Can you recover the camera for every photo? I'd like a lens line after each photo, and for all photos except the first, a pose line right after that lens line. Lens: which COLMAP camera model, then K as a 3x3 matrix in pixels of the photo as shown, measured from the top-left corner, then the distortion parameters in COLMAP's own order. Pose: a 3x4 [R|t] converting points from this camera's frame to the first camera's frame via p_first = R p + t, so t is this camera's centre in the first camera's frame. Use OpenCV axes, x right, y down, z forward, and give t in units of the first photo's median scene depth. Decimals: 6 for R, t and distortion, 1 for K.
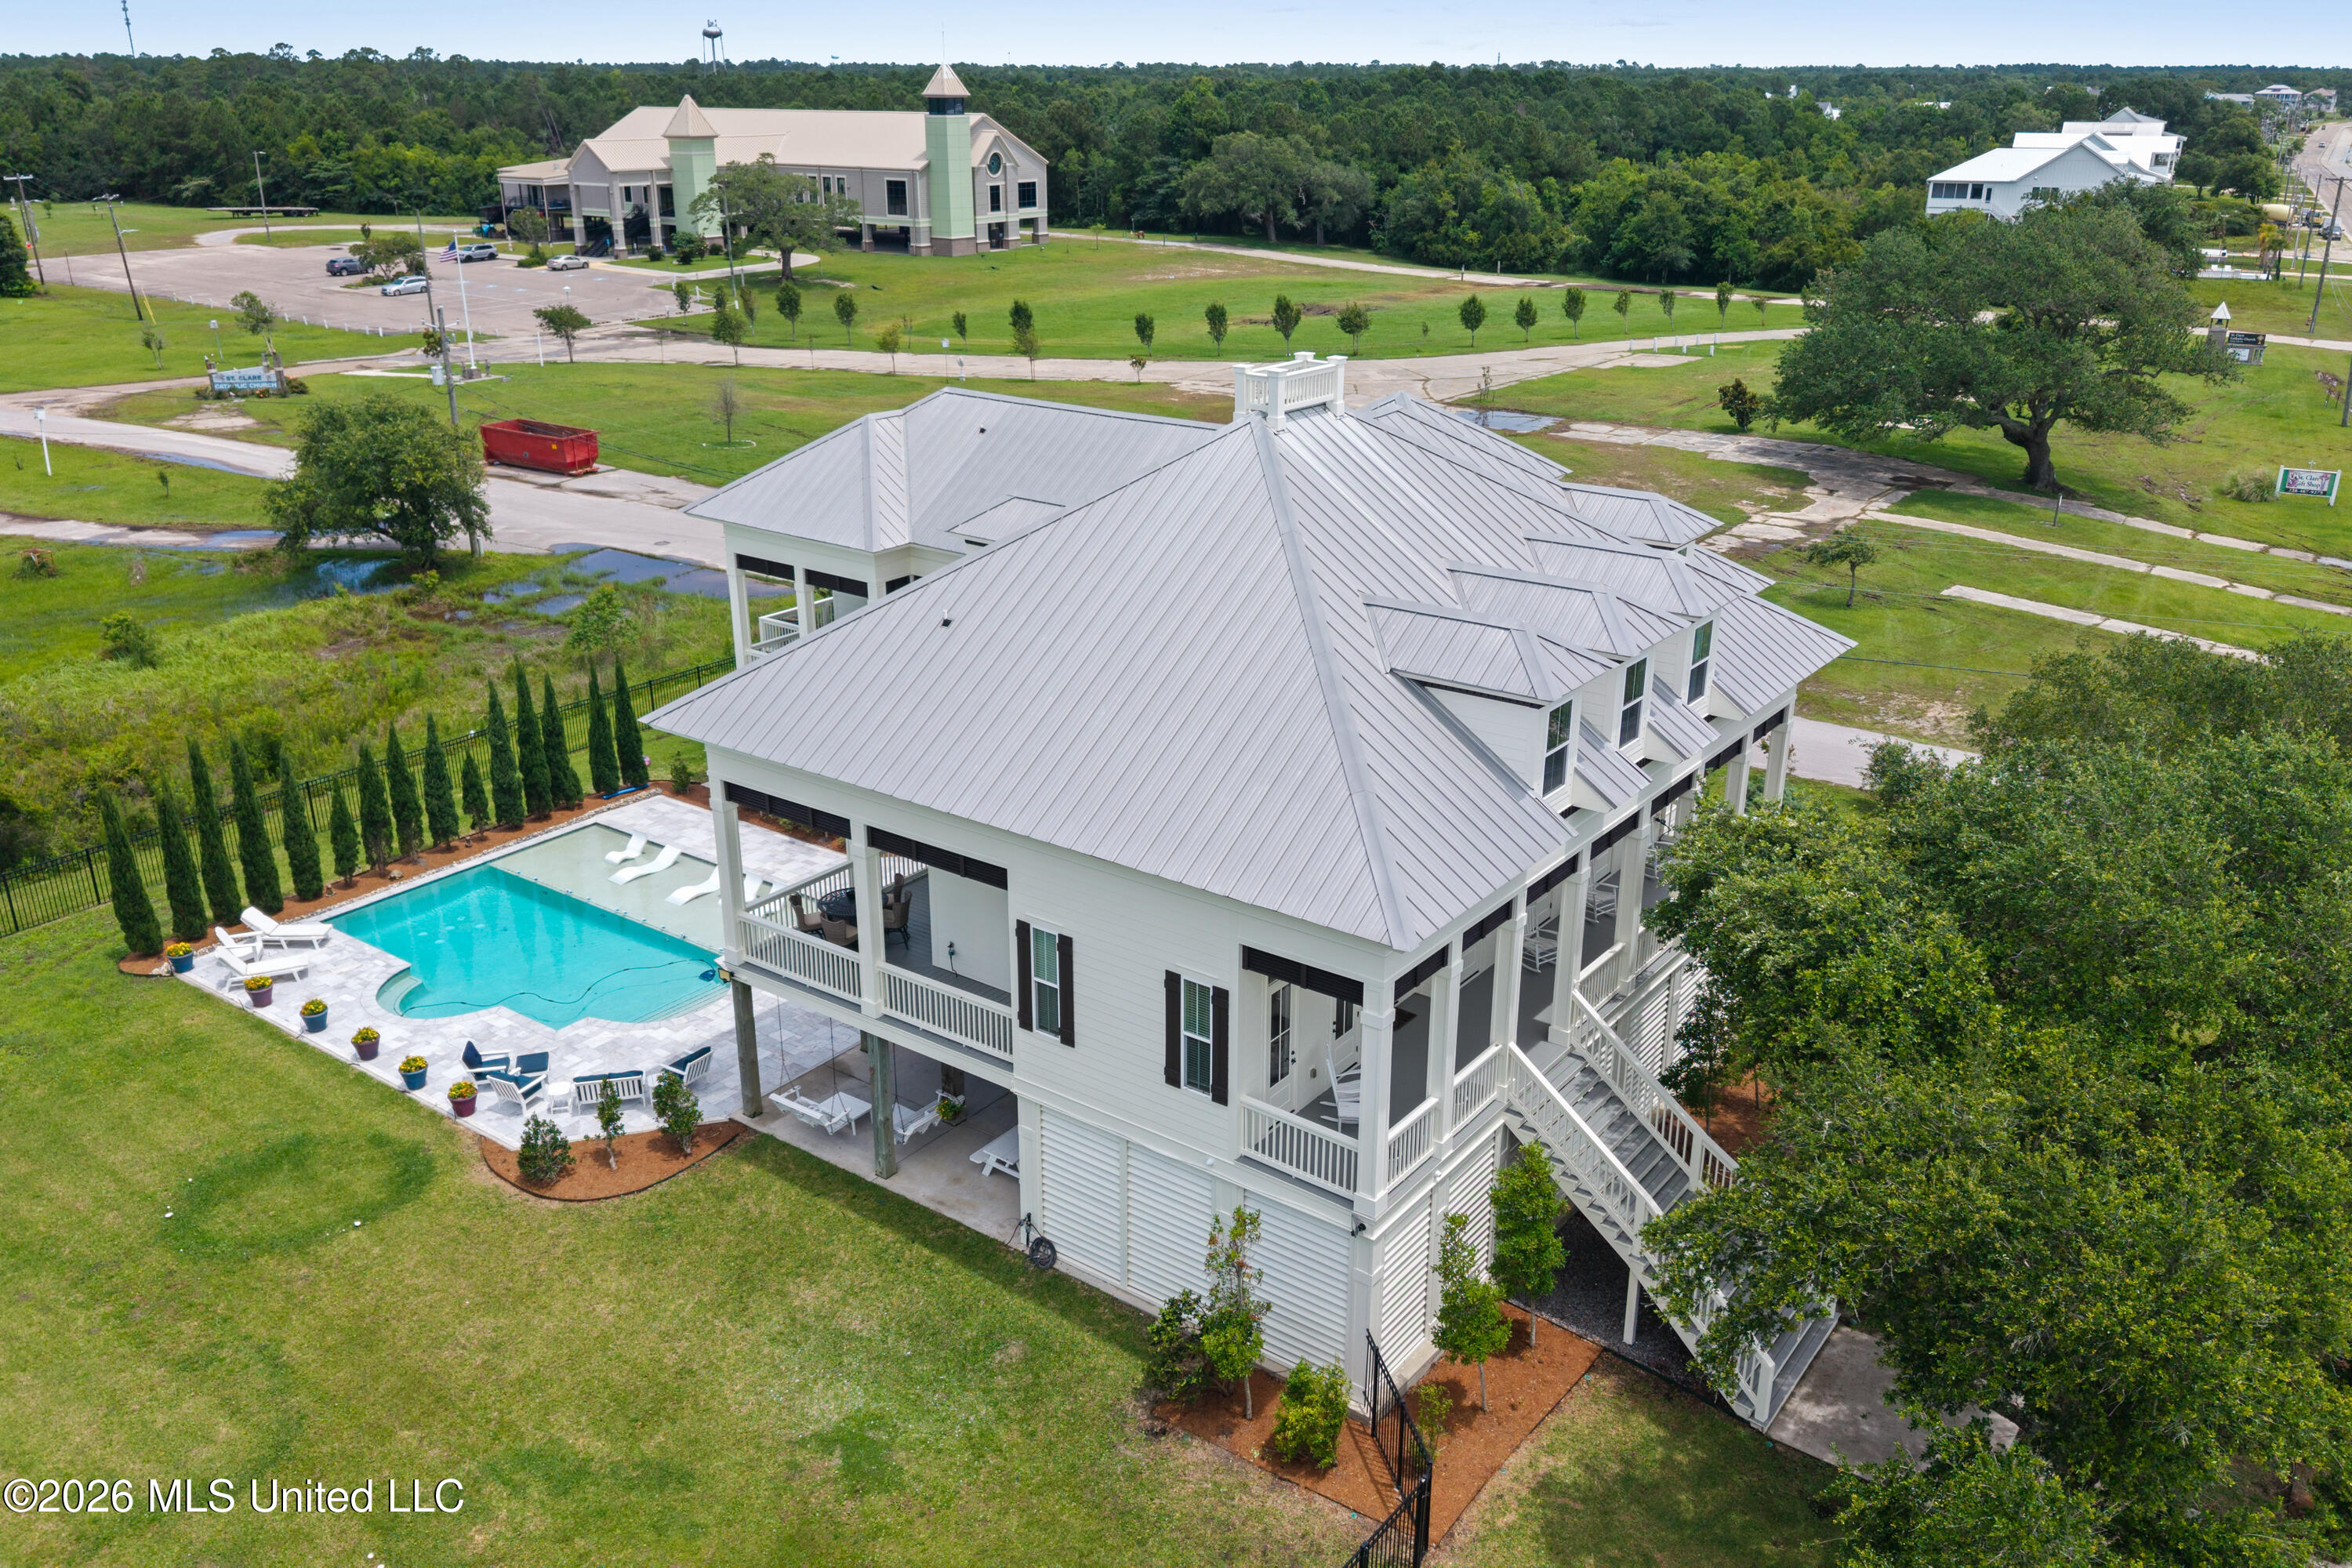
lens RADIAL K [[1878.9, 0, 1176.0], [0, 1878.9, 784.0], [0, 0, 1]] dist [0.016276, -0.011594]
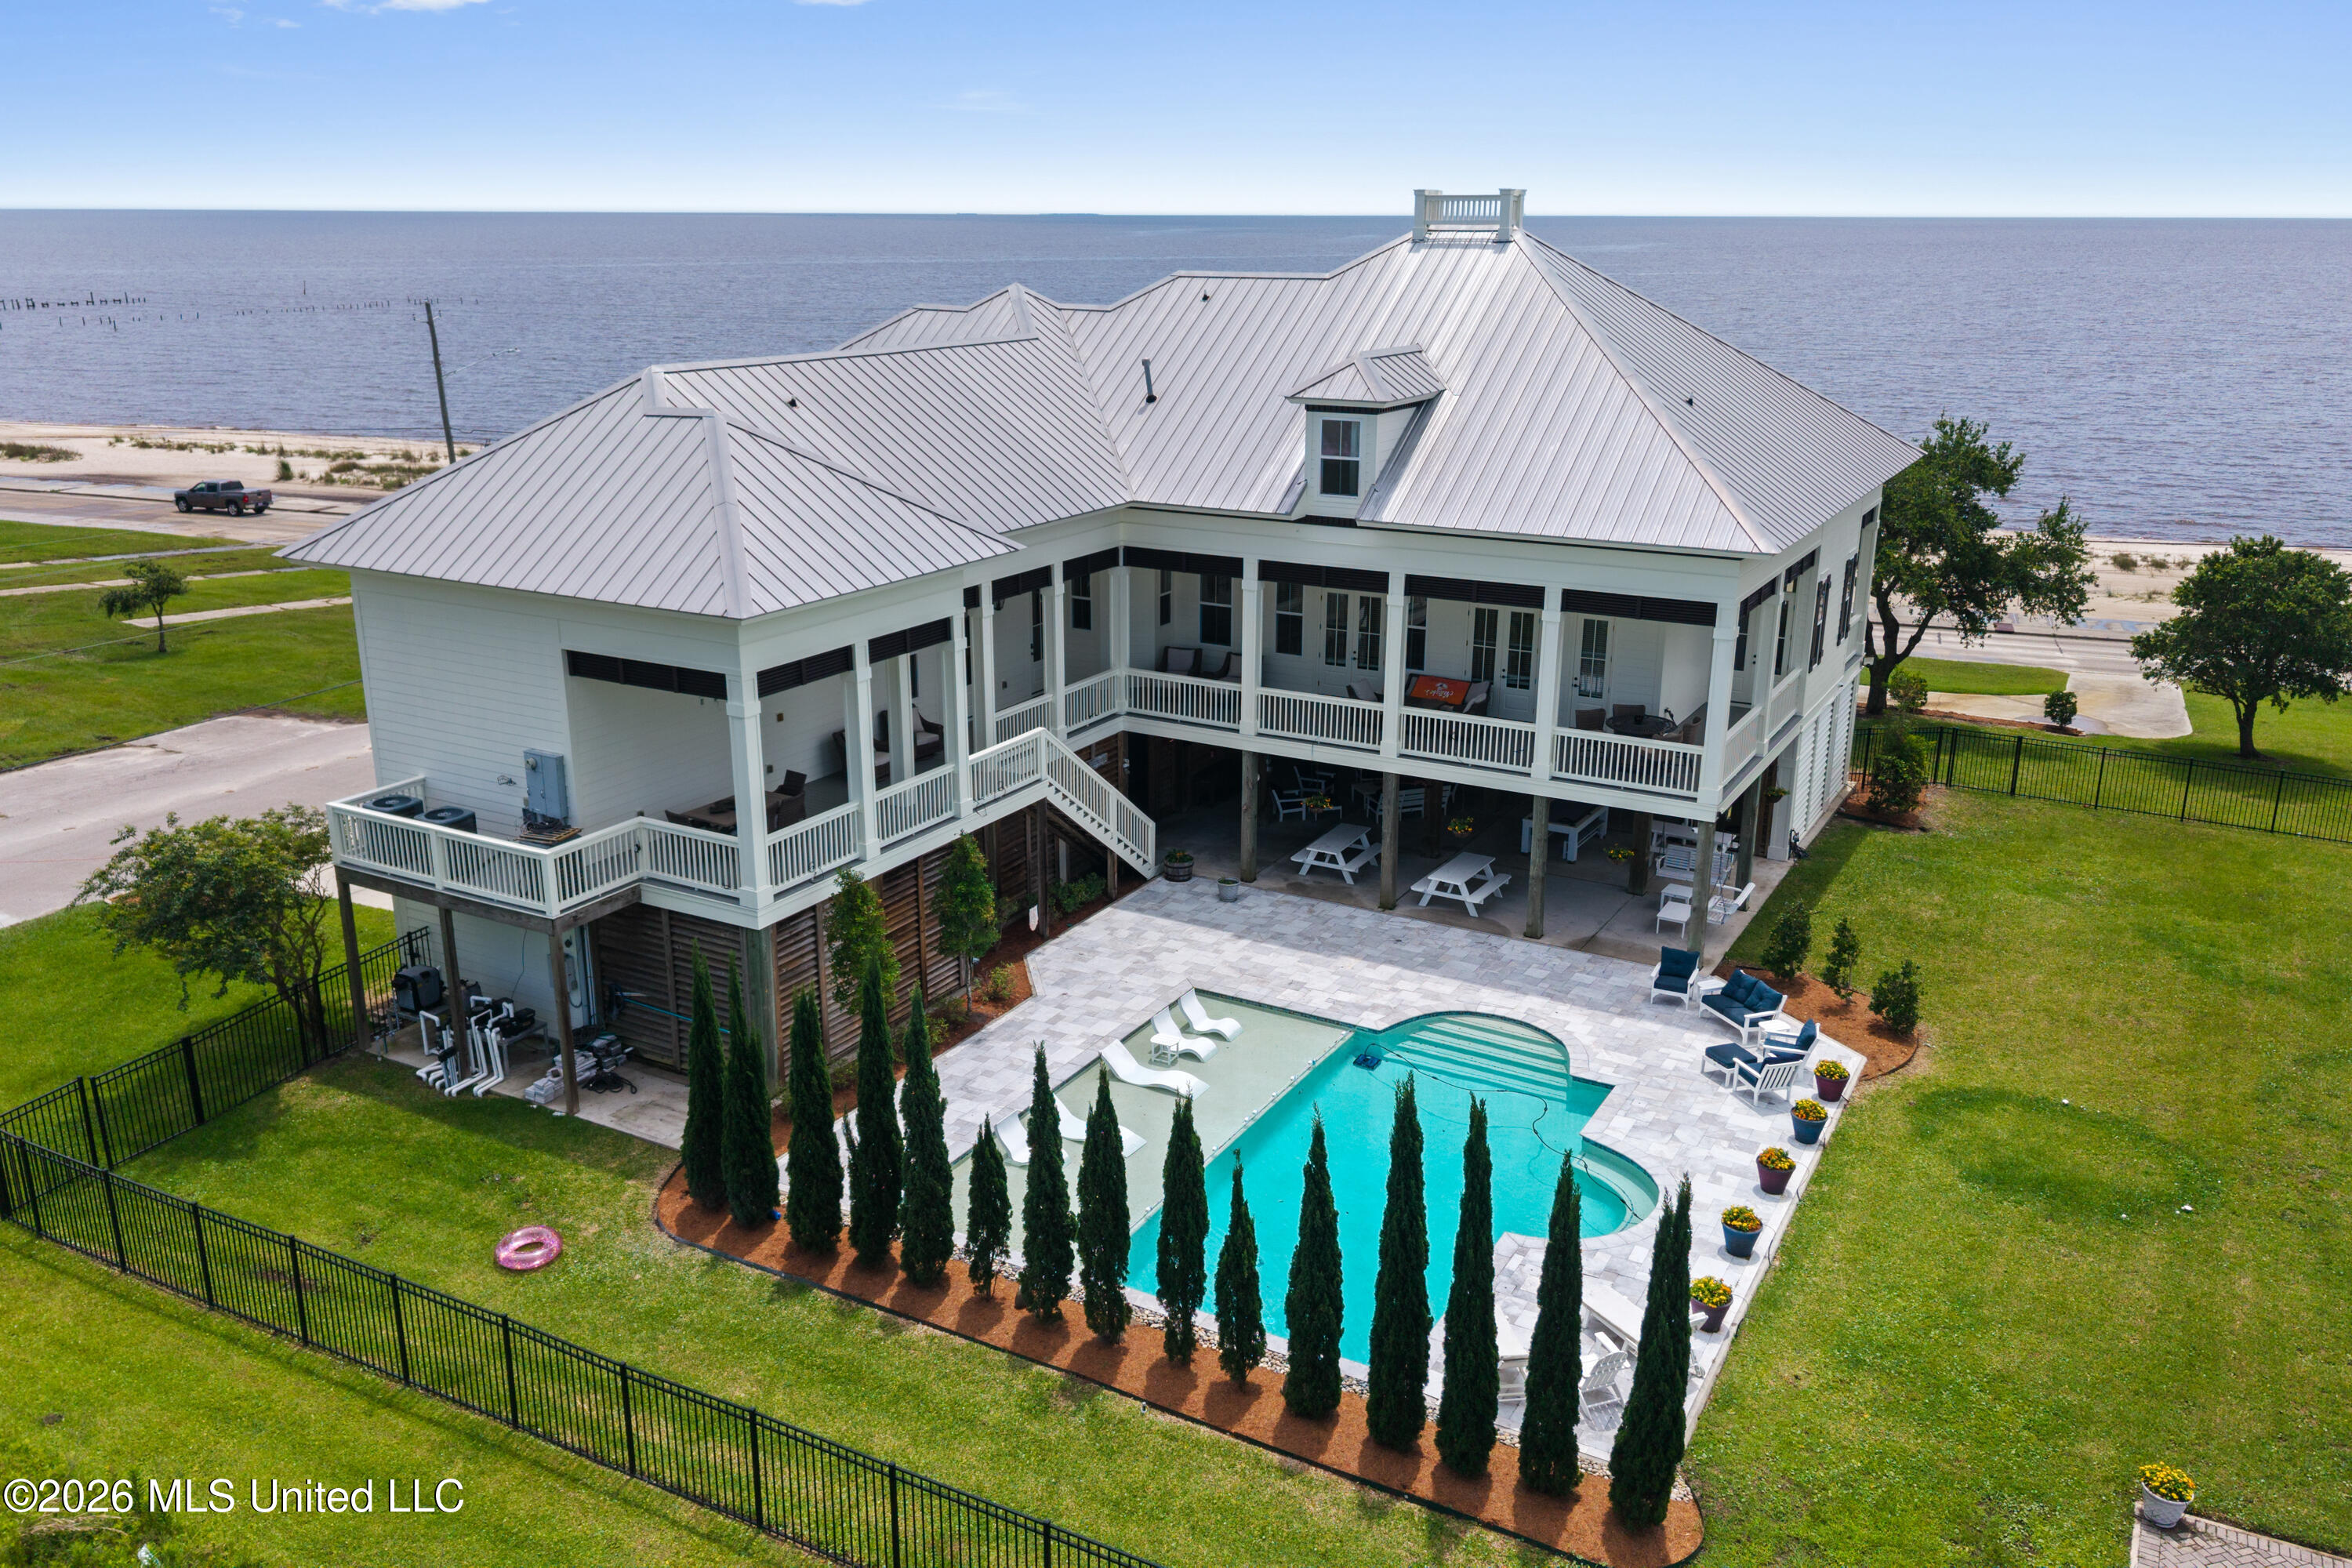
lens RADIAL K [[1856.7, 0, 1179.7], [0, 1856.7, 796.3], [0, 0, 1]] dist [0.080072, -0.122318]
pose [[-0.124713, -0.299611, 0.945875, -0.214048], [0.348253, 0.879448, 0.324487, -0.061395], [-0.929068, 0.369871, -0.005338, 0.240410]]
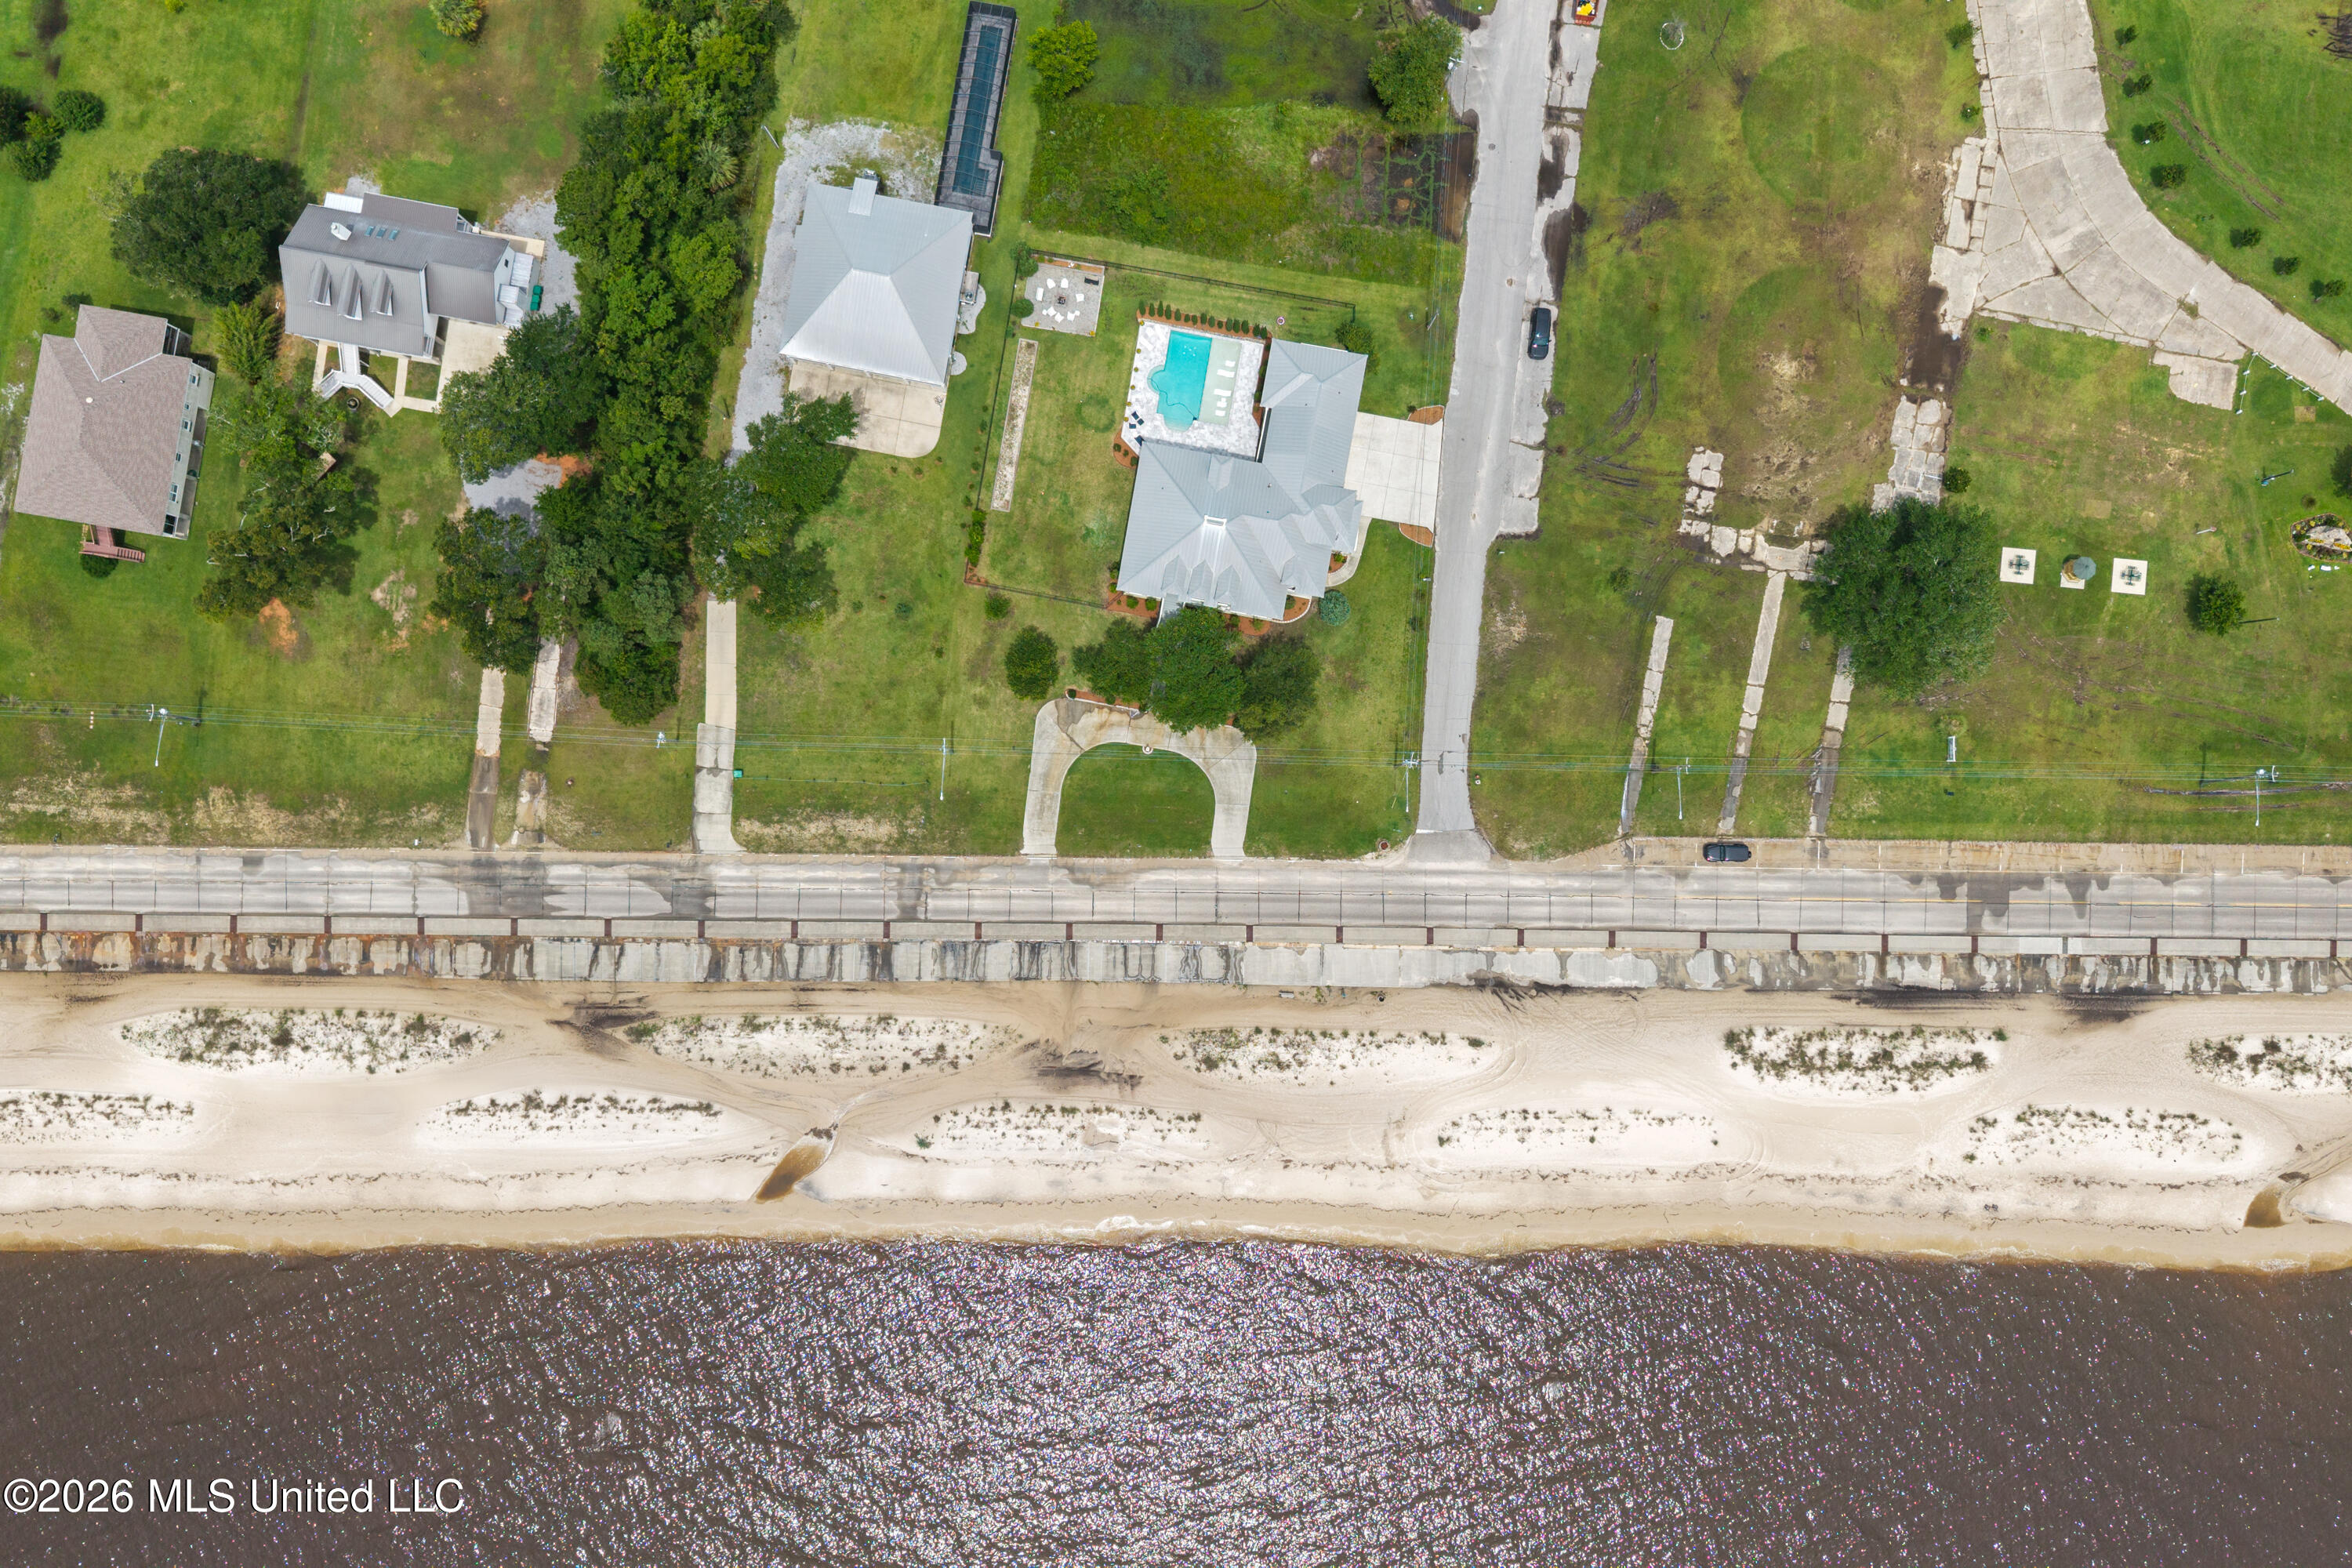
lens RADIAL K [[1856.7, 0, 1179.7], [0, 1856.7, 796.3], [0, 0, 1]] dist [0.080072, -0.122318]
pose [[0.449046, 0.893471, 0.008247, 0.127474], [-0.353784, 0.169316, 0.919874, -0.942746], [0.820484, -0.415983, 0.392127, -0.297330]]
